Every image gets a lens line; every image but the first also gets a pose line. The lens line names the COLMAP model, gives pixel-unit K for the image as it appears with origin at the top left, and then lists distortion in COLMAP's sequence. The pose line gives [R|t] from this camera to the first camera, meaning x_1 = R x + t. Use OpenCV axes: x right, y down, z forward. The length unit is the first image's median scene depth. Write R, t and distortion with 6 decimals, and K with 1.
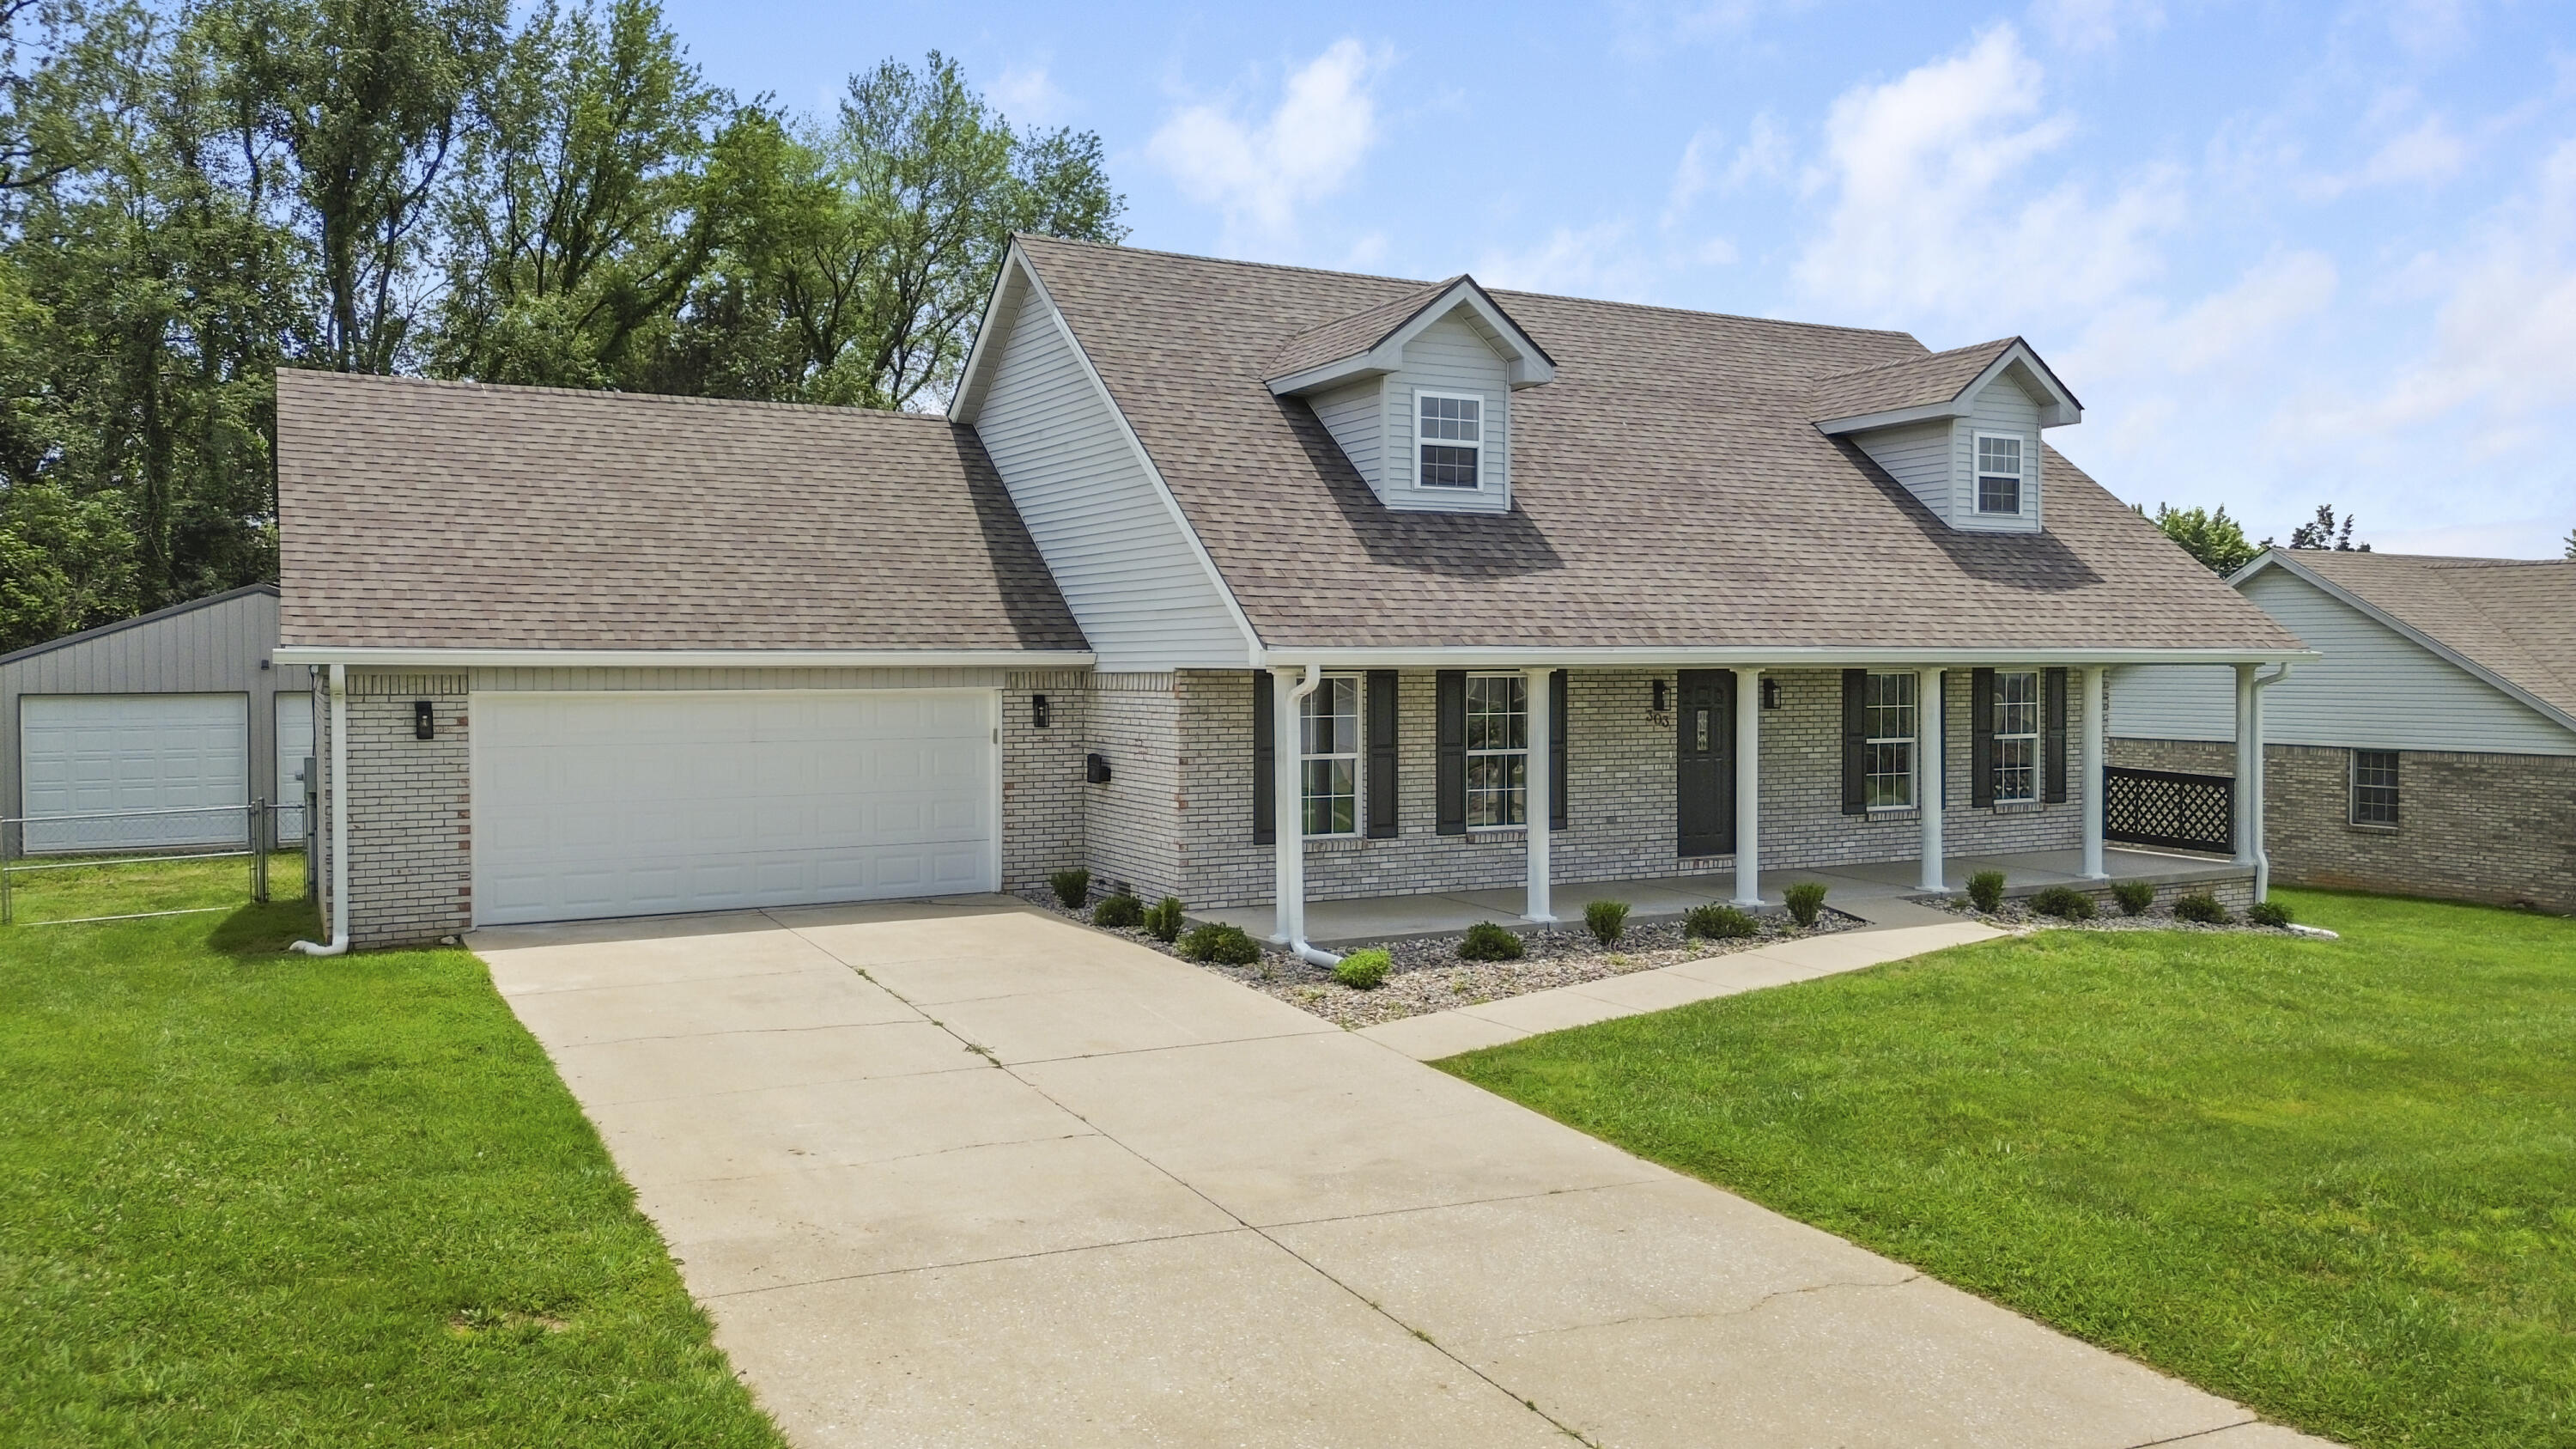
lens RADIAL K [[1835.6, 0, 1290.0], [0, 1835.6, 706.4], [0, 0, 1]] dist [0.043566, -0.027356]
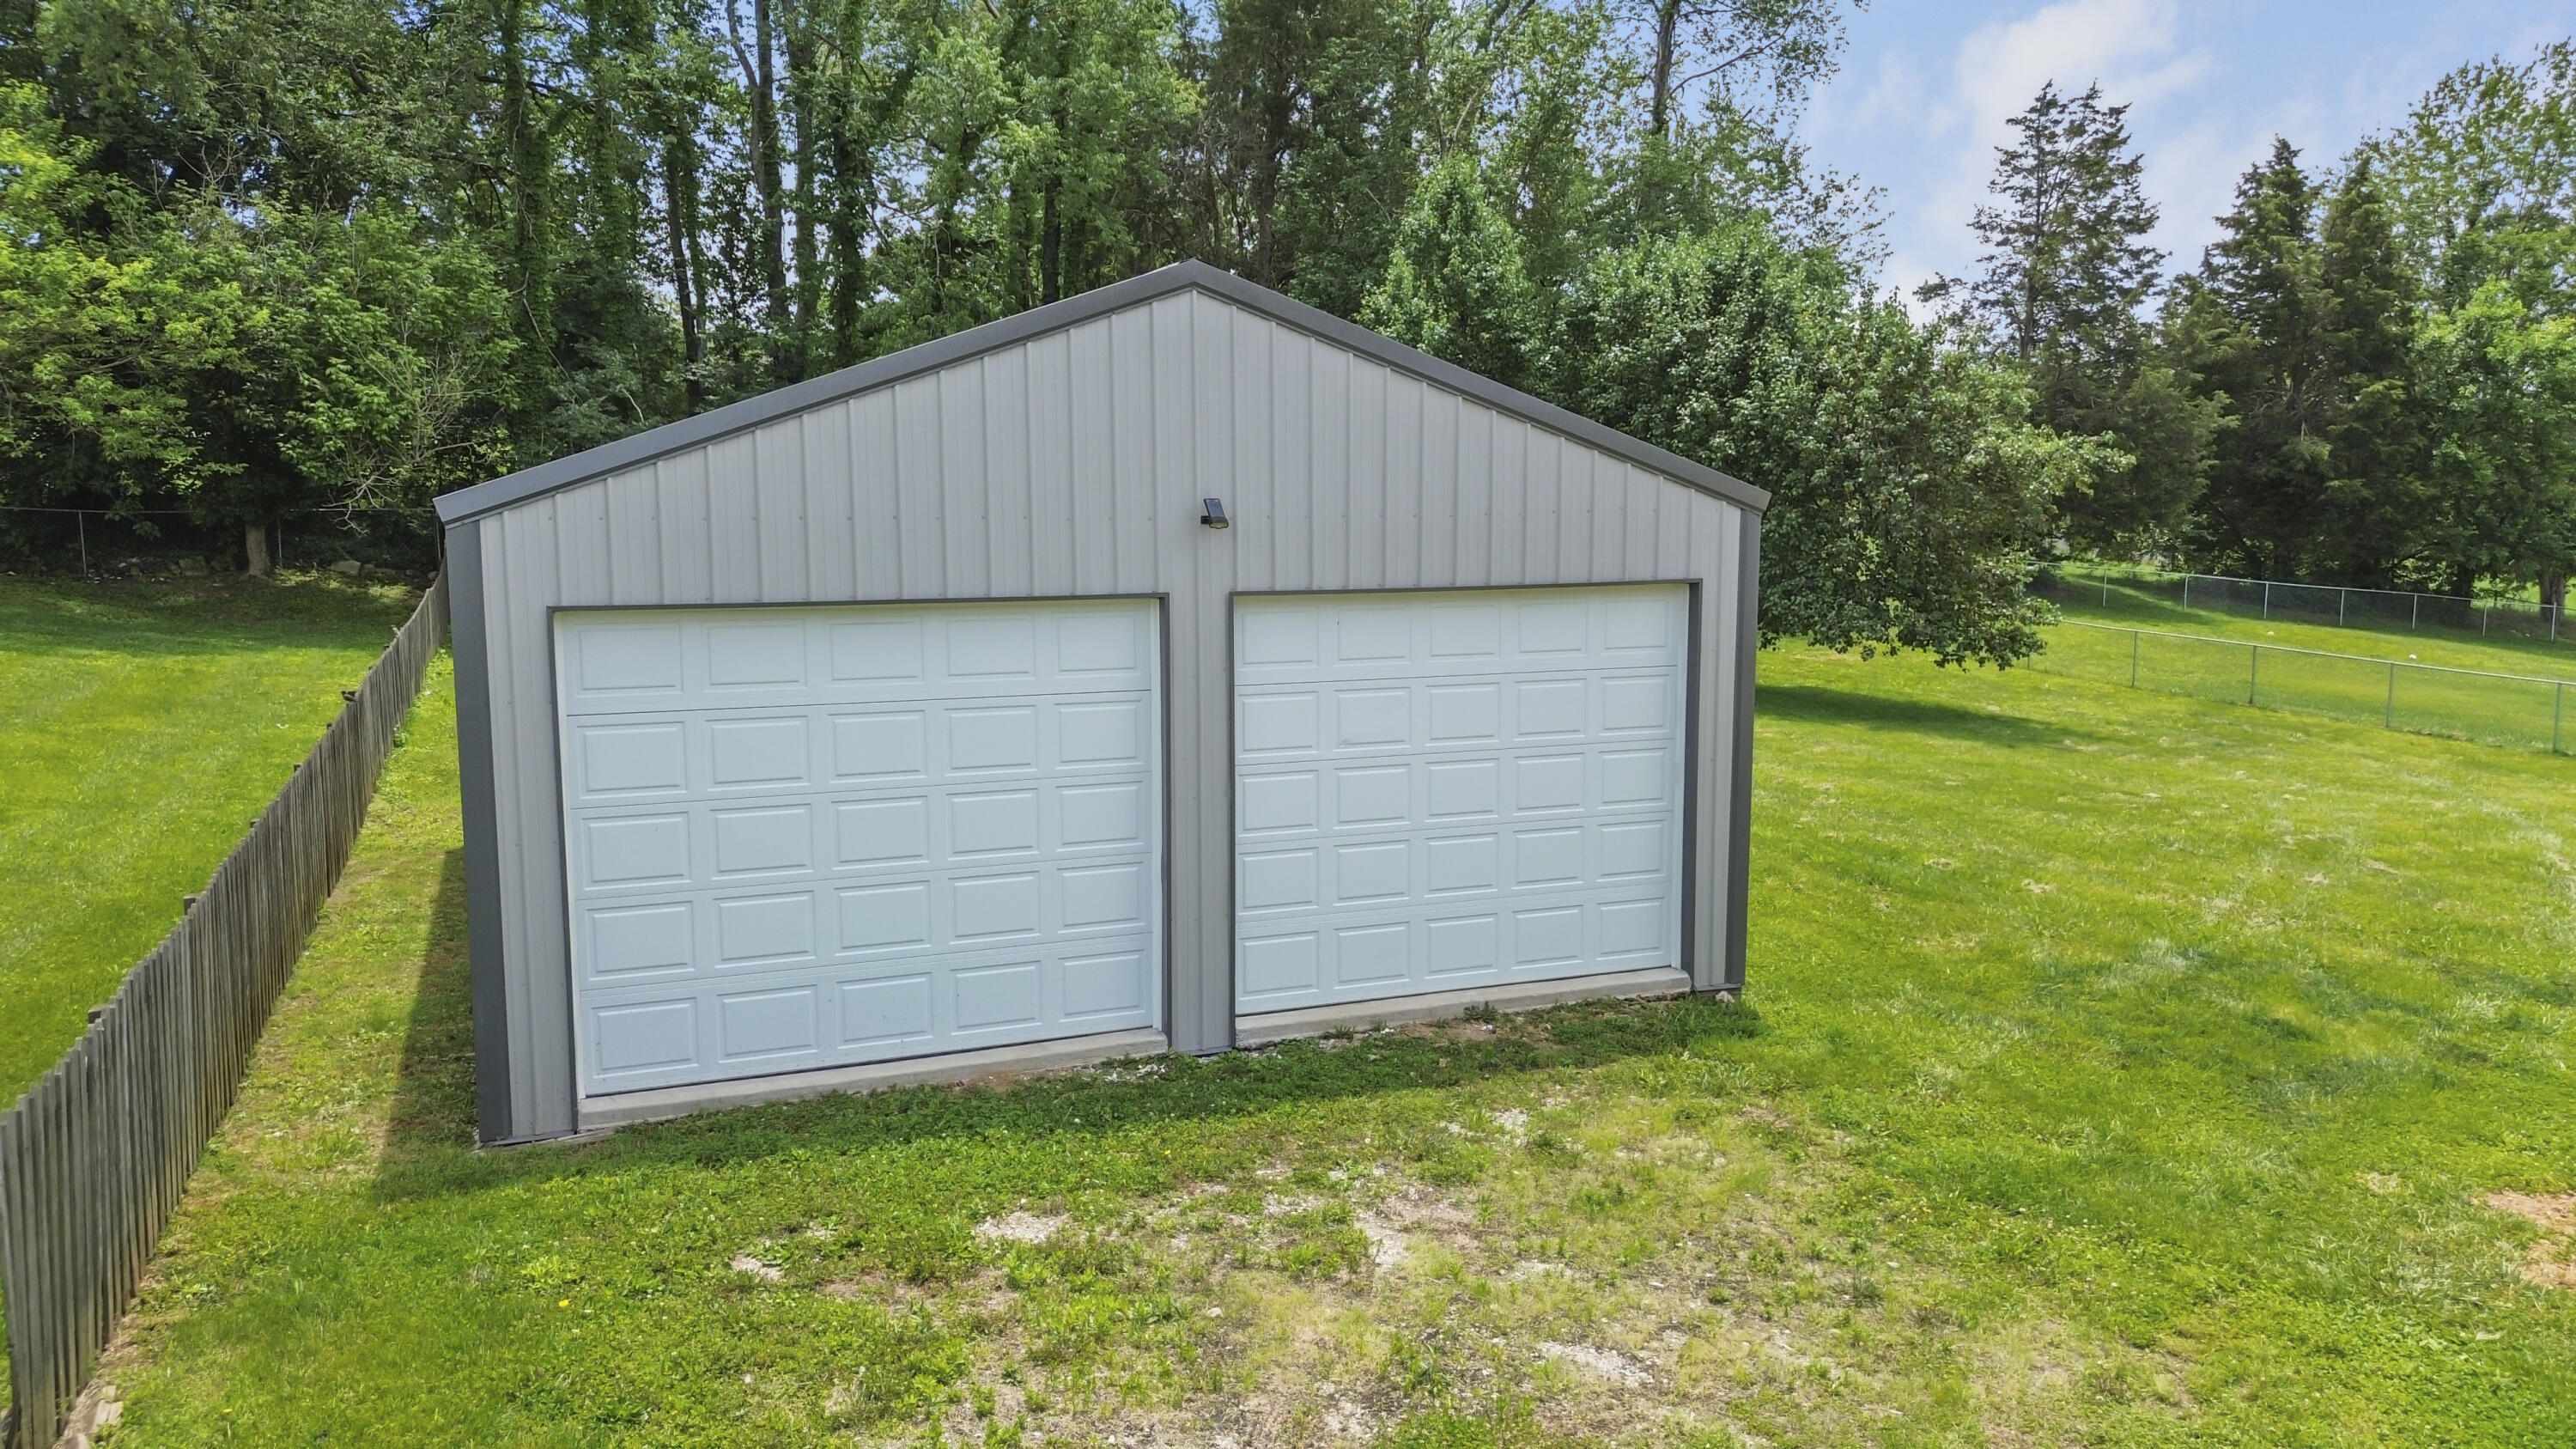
lens RADIAL K [[1835.6, 0, 1288.4], [0, 1835.6, 715.7], [0, 0, 1]] dist [0.043566, -0.027356]
pose [[0.994561, 0.018161, -0.102557, -0.422332], [-0.008707, 0.995731, 0.091894, -0.014036], [0.103789, -0.090501, 0.990473, 0.566073]]
